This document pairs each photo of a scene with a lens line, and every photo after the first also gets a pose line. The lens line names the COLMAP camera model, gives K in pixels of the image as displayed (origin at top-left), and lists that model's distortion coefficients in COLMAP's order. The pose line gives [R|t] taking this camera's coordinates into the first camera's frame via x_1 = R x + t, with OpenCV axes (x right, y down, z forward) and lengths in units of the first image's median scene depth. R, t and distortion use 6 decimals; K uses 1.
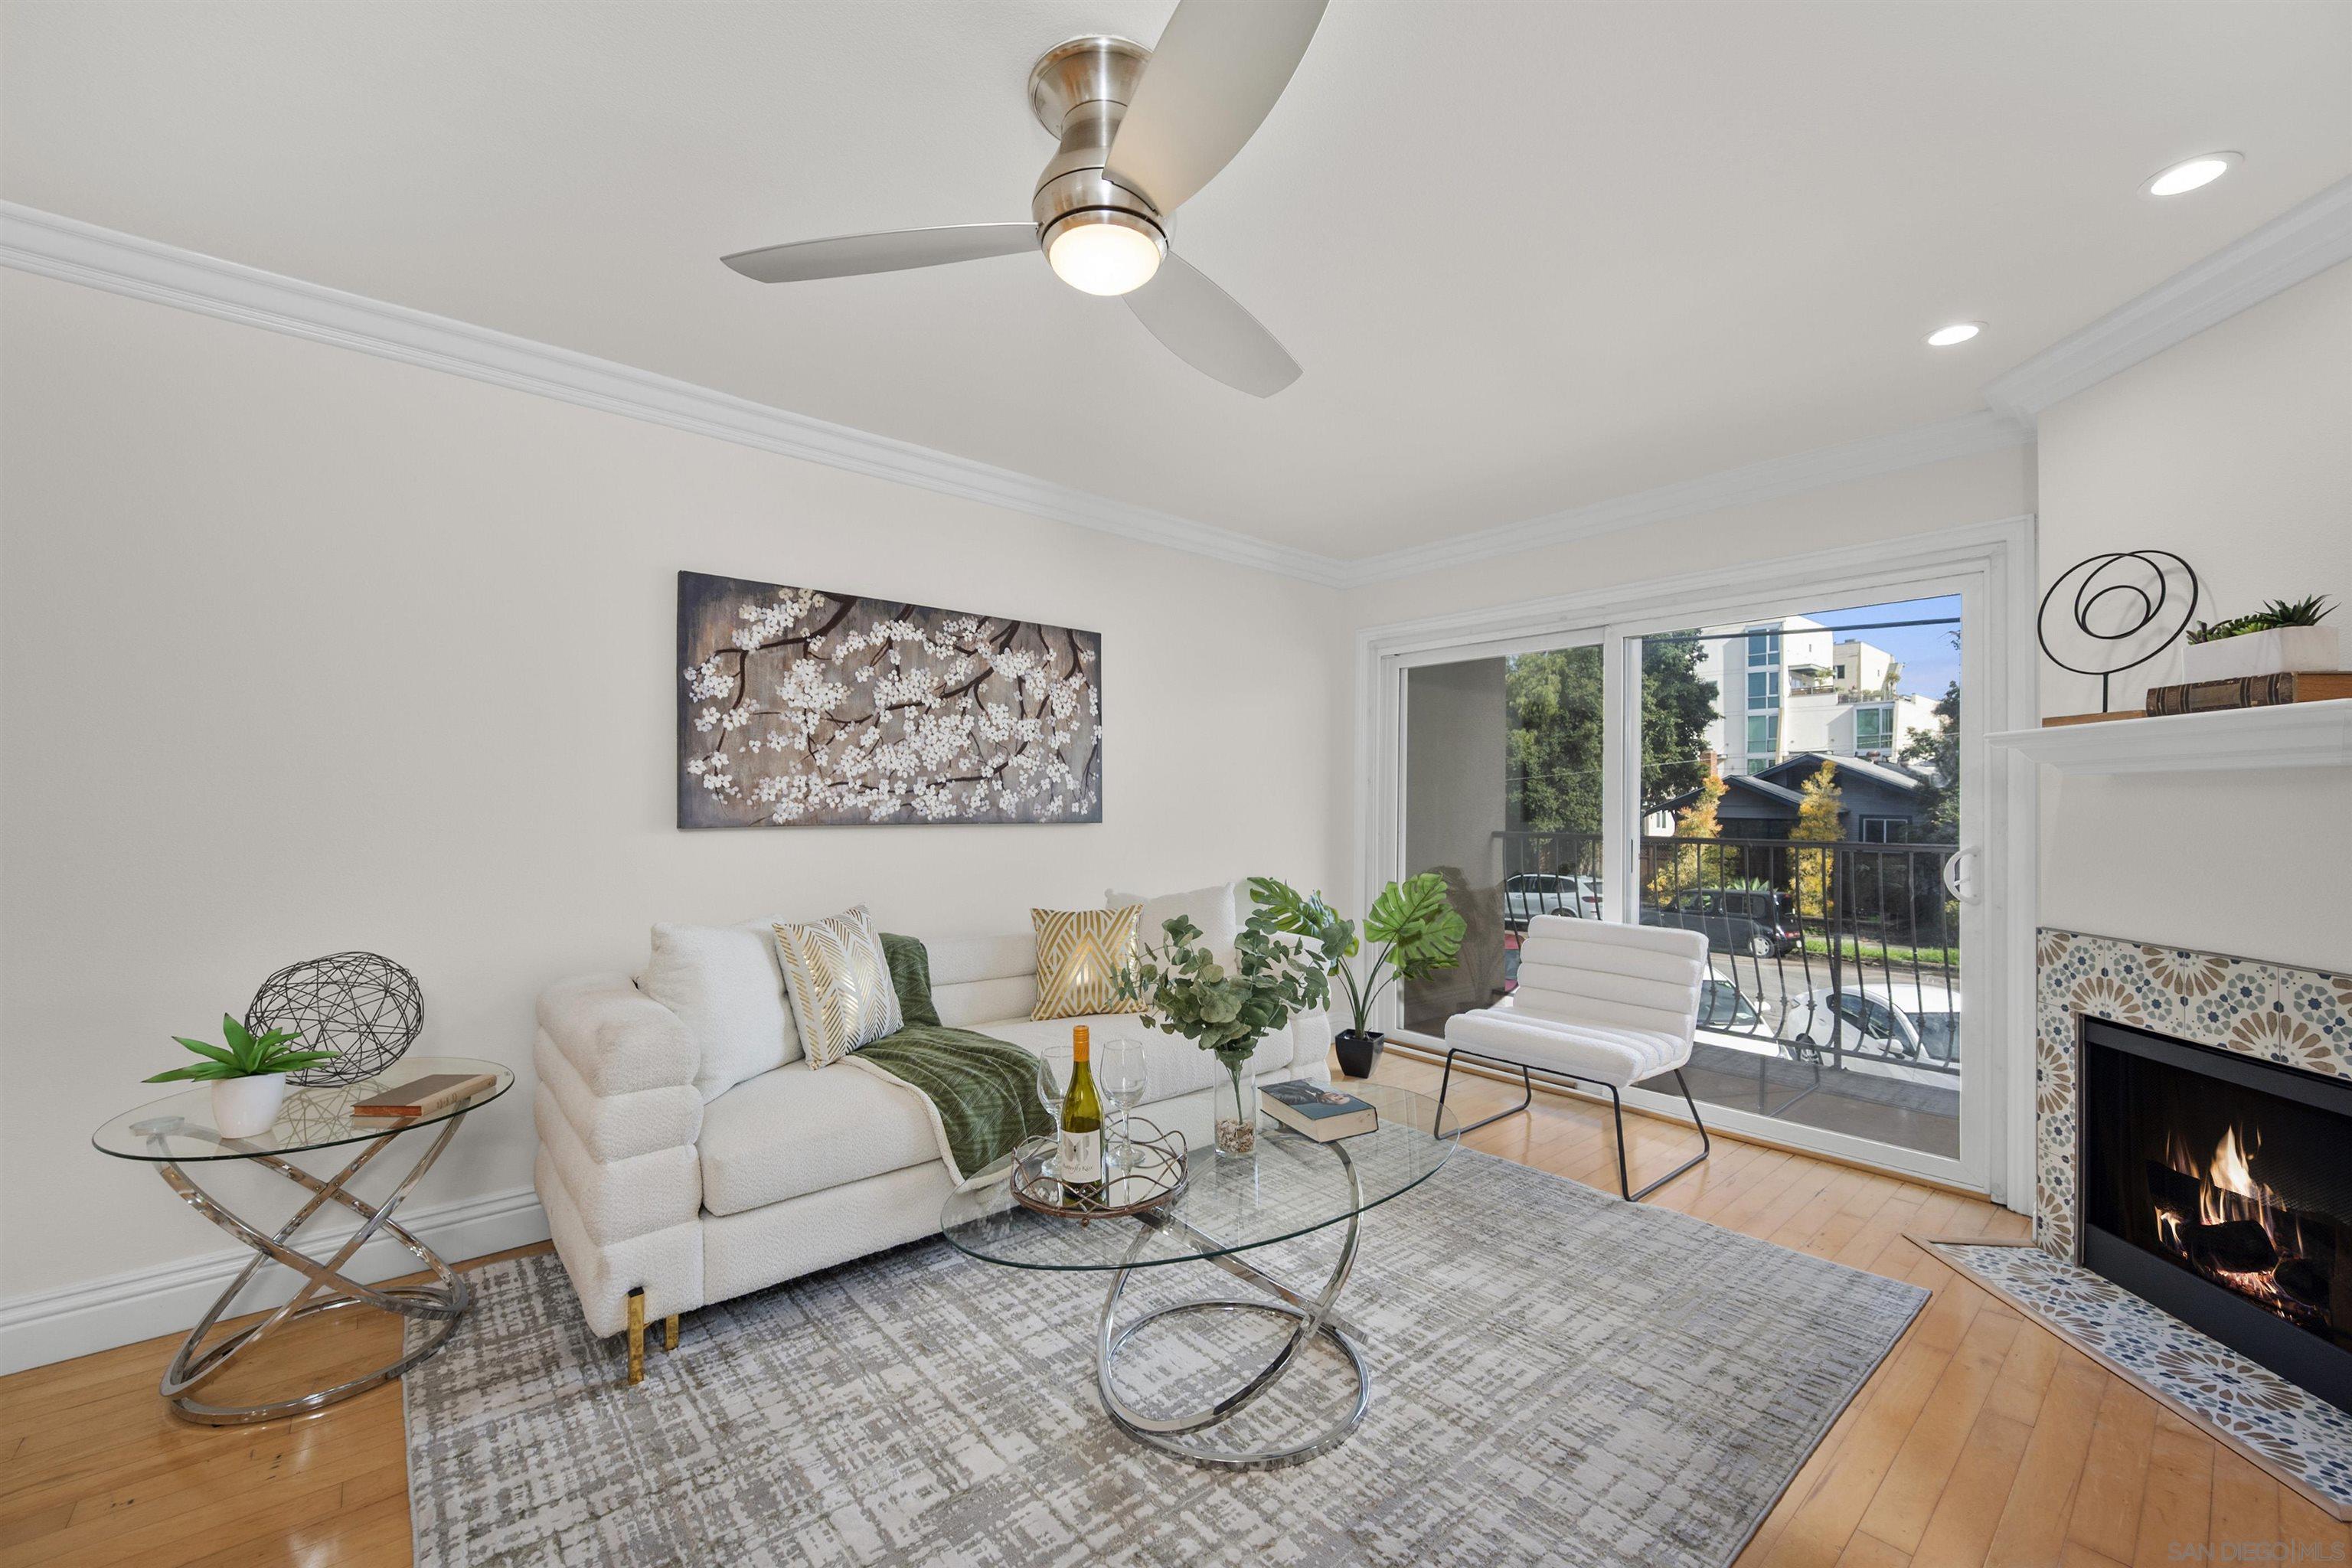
lens RADIAL K [[933.1, 0, 1173.5], [0, 933.1, 794.9], [0, 0, 1]] dist [0.000493, 0.000143]
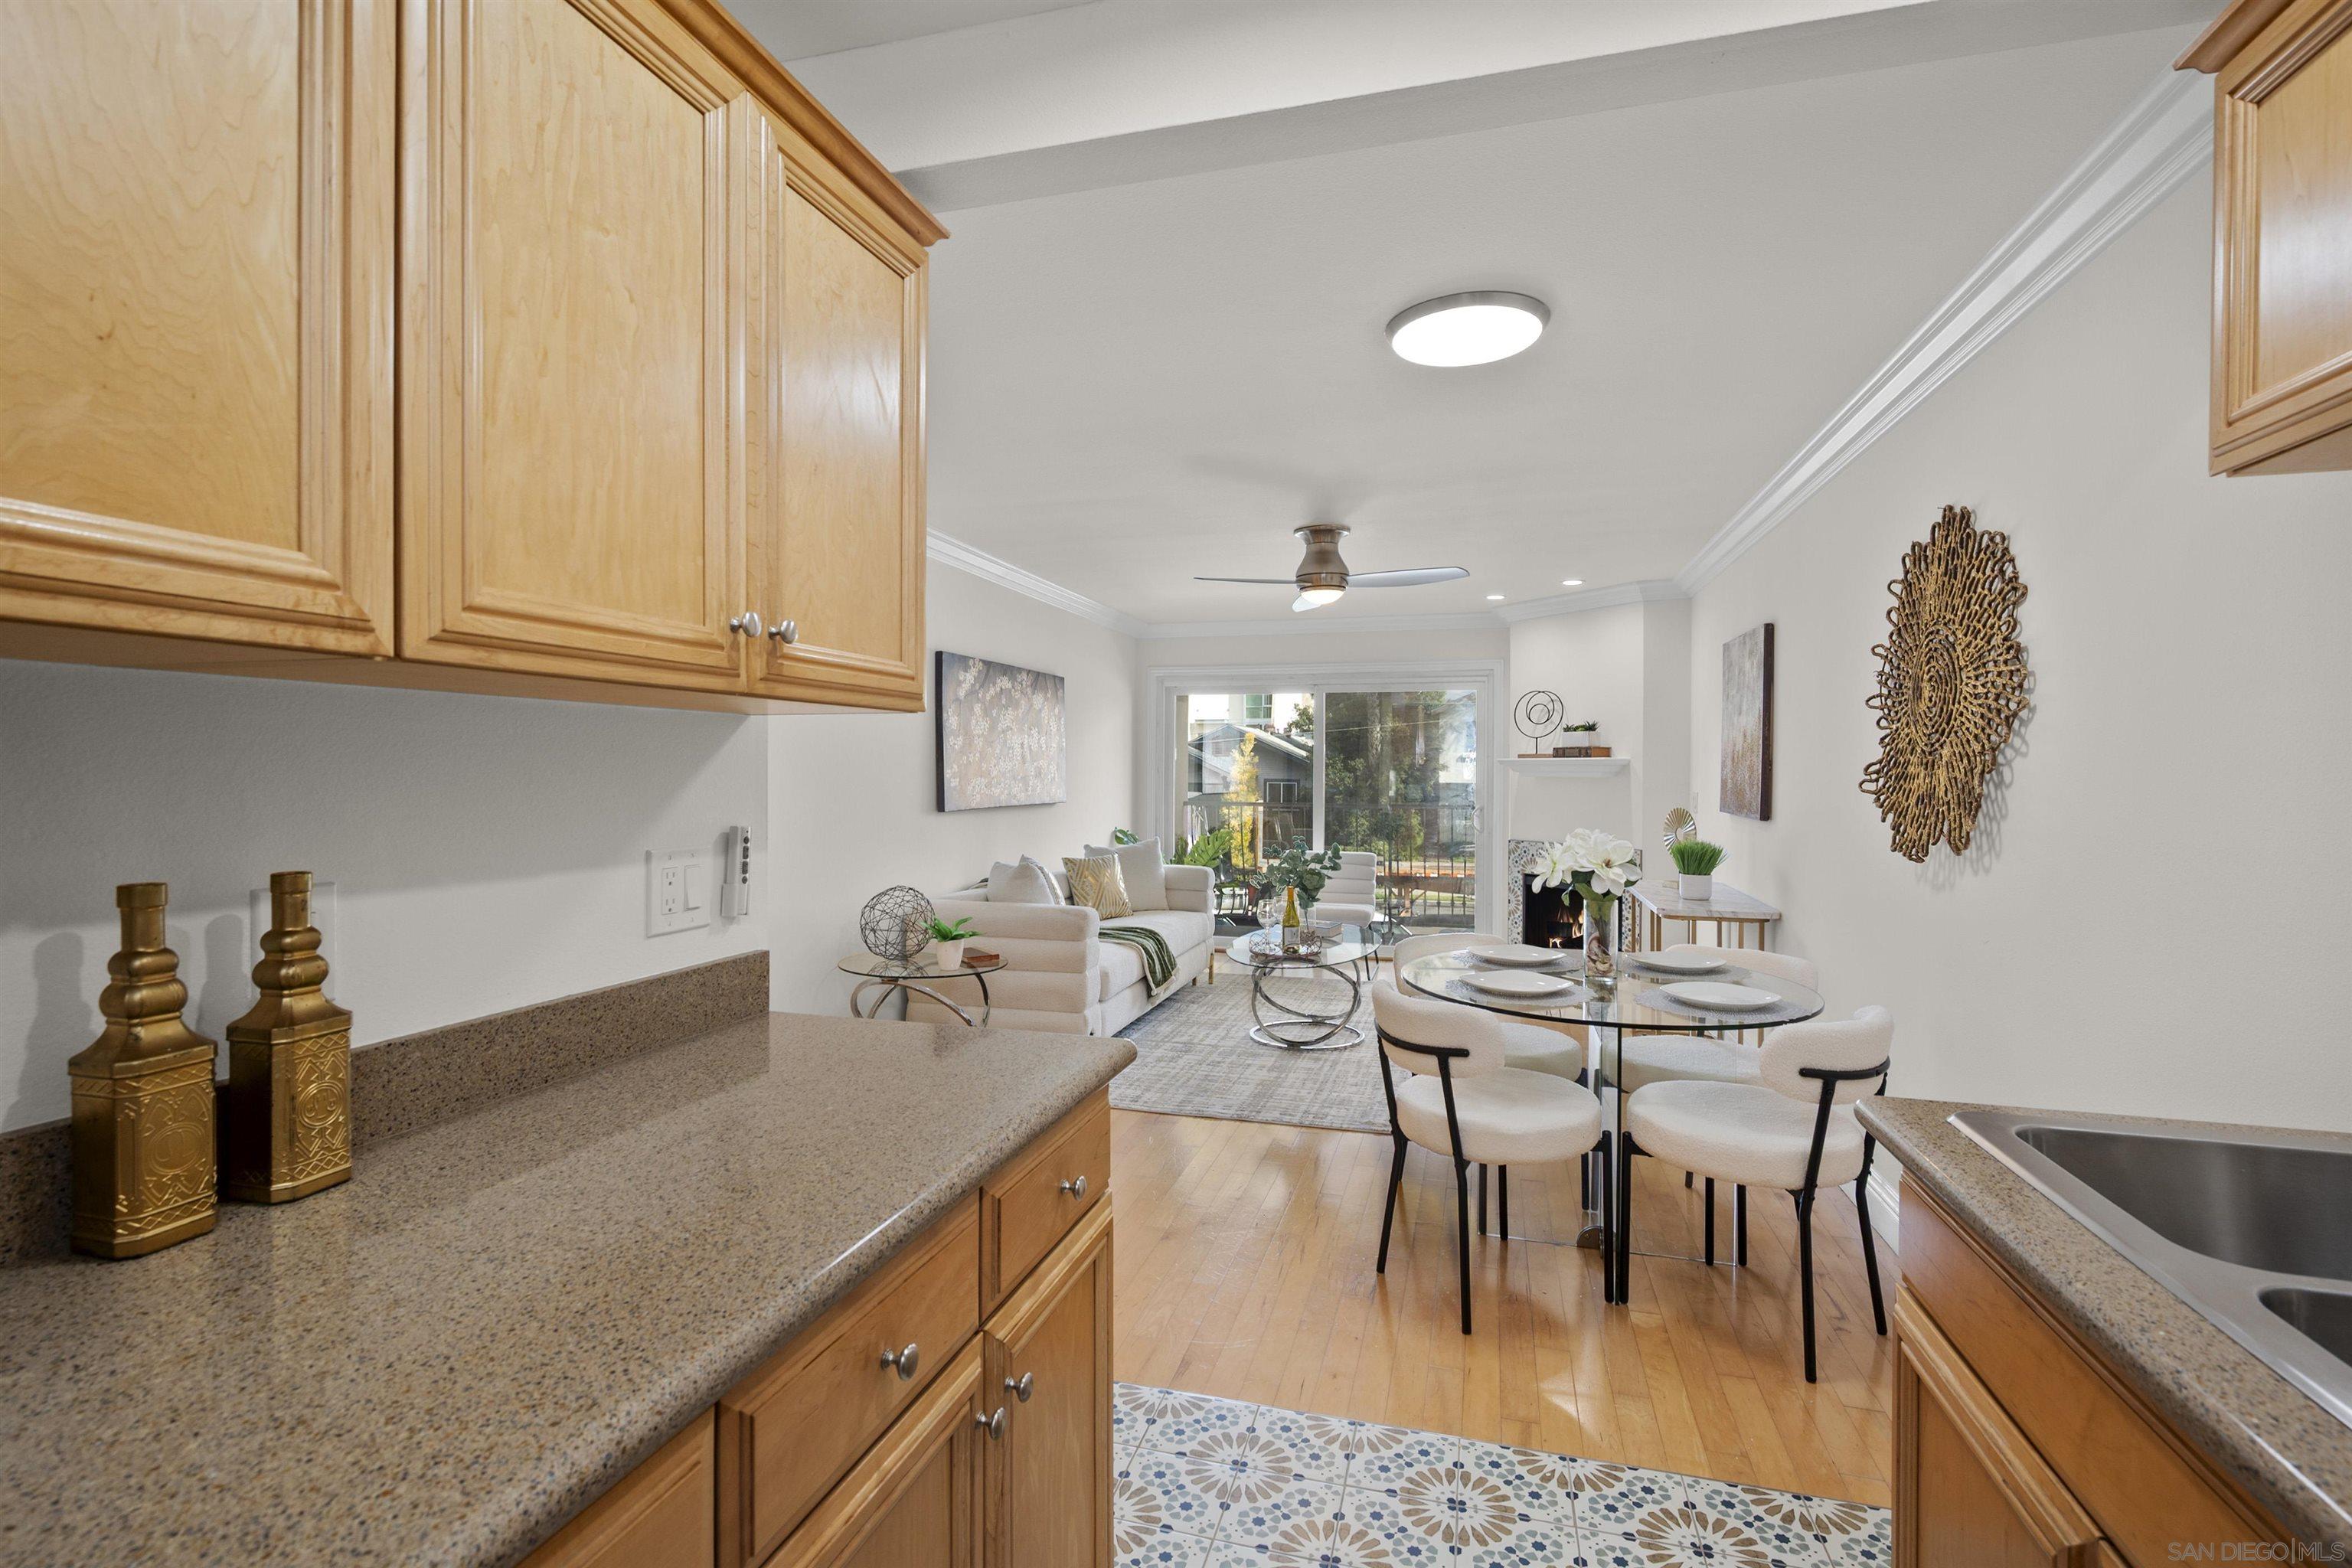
lens RADIAL K [[1078.0, 0, 1176.0], [0, 1078.0, 784.0], [0, 0, 1]] dist [0.000761, -0.000010]
pose [[0.833275, -0.010331, 0.552762, -1.123888], [-0.004156, 0.999680, 0.024949, -0.055654], [-0.552843, -0.023087, 0.832965, -0.706939]]
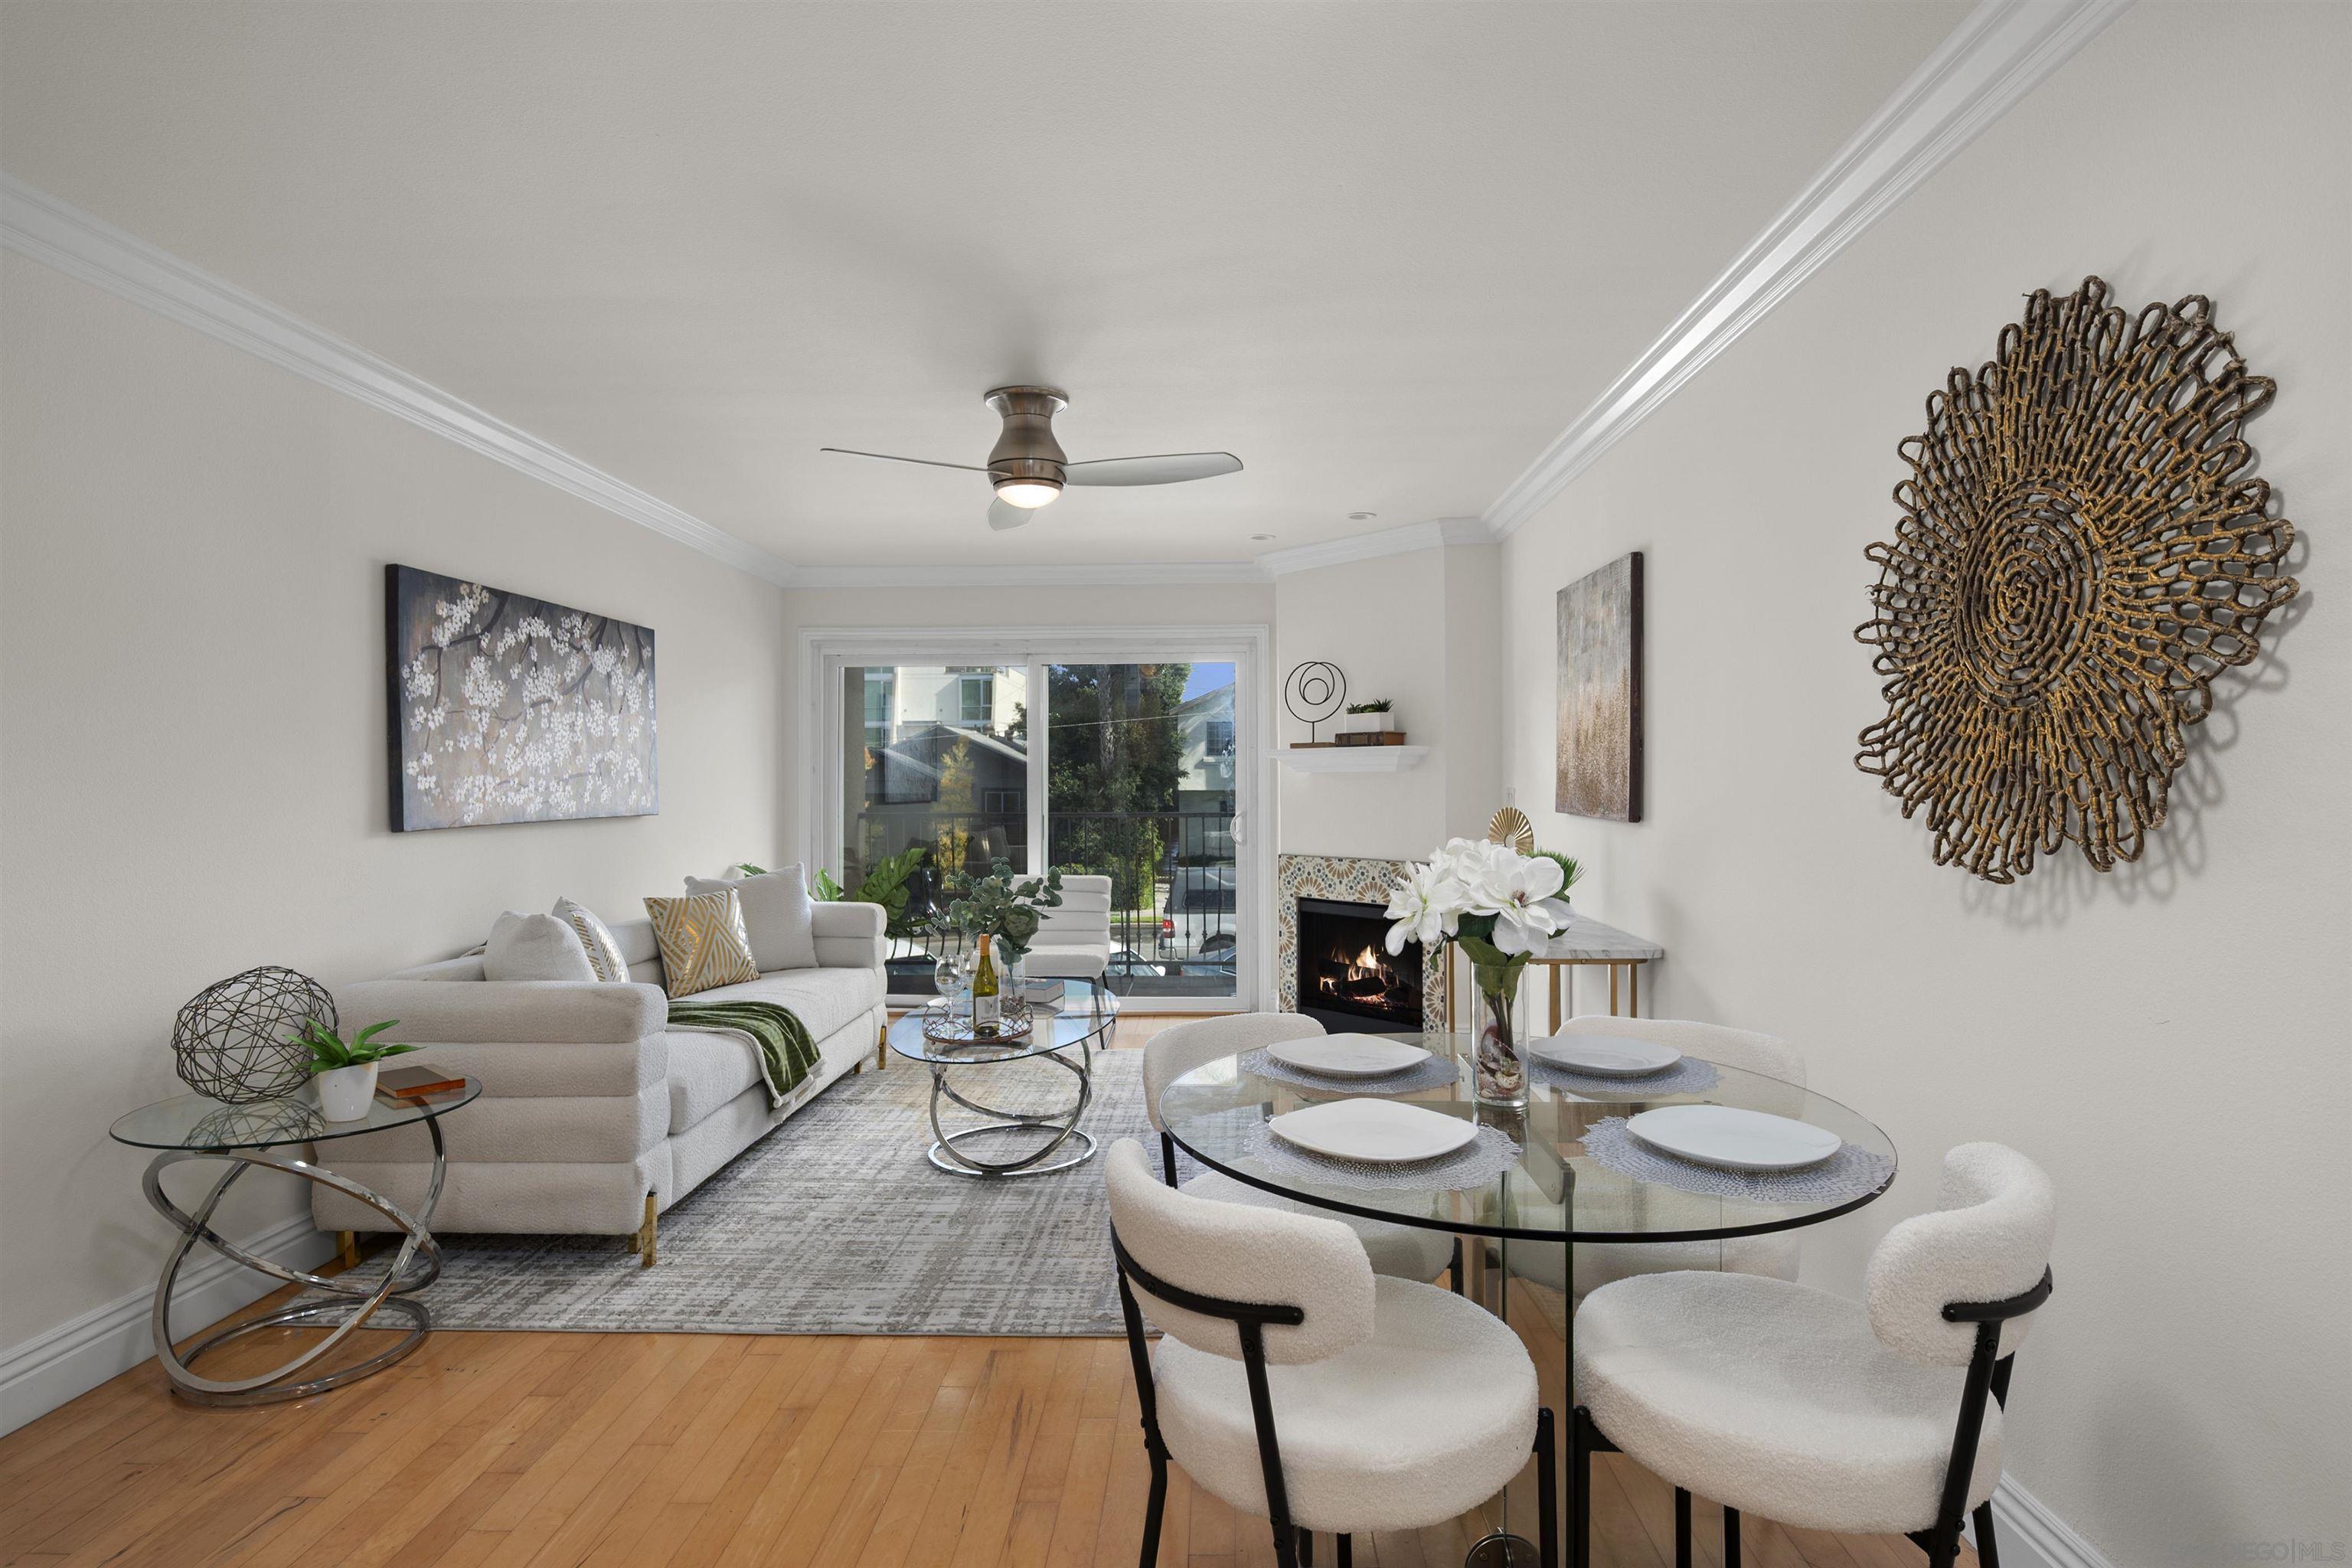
lens RADIAL K [[1200.6, 0, 1176.3], [0, 1200.6, 778.5], [0, 0, 1]] dist [0.001328, -0.000073]
pose [[0.678714, -0.008894, 0.734349, -0.825557], [0.001471, 0.999941, 0.010751, -0.029182], [-0.734401, -0.006217, 0.678687, -0.399009]]
